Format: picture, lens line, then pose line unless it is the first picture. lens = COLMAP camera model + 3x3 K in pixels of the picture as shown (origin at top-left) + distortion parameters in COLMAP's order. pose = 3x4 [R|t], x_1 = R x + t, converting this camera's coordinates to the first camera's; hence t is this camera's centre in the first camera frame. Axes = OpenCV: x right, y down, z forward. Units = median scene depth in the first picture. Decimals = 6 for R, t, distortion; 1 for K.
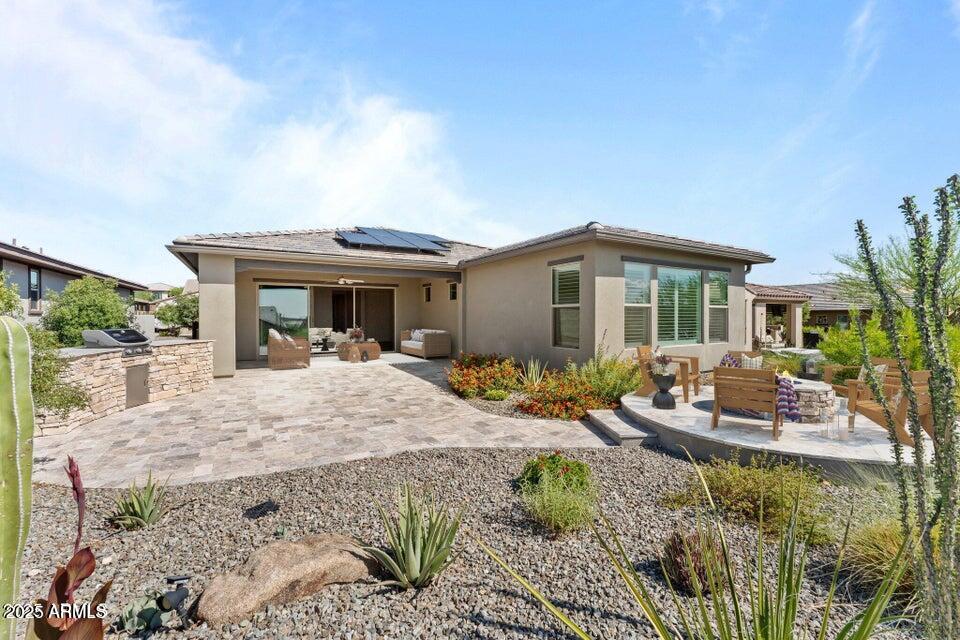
lens RADIAL K [[403.3, 0, 480.0], [0, 403.3, 320.0], [0, 0, 1]] dist [-0.000509, 0.000058]
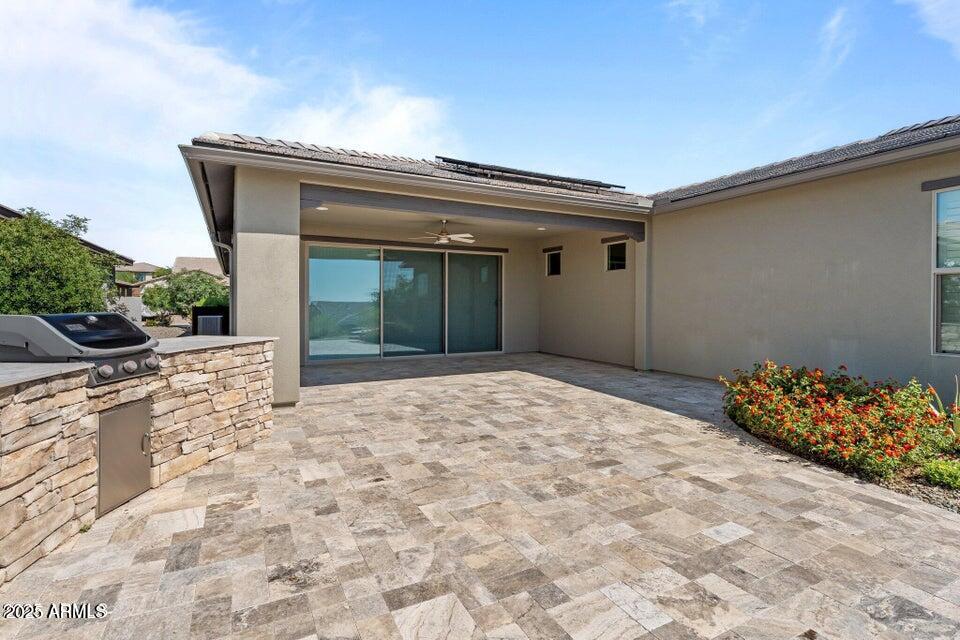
lens RADIAL K [[470.9, 0, 479.5], [0, 470.9, 306.6], [0, 0, 1]] dist [0.002181, 0.000168]
pose [[0.998769, 0.002990, -0.049521, -0.380981], [-0.003128, 0.999991, -0.002722, 0.013223], [0.049512, 0.002874, 0.998769, 0.439384]]
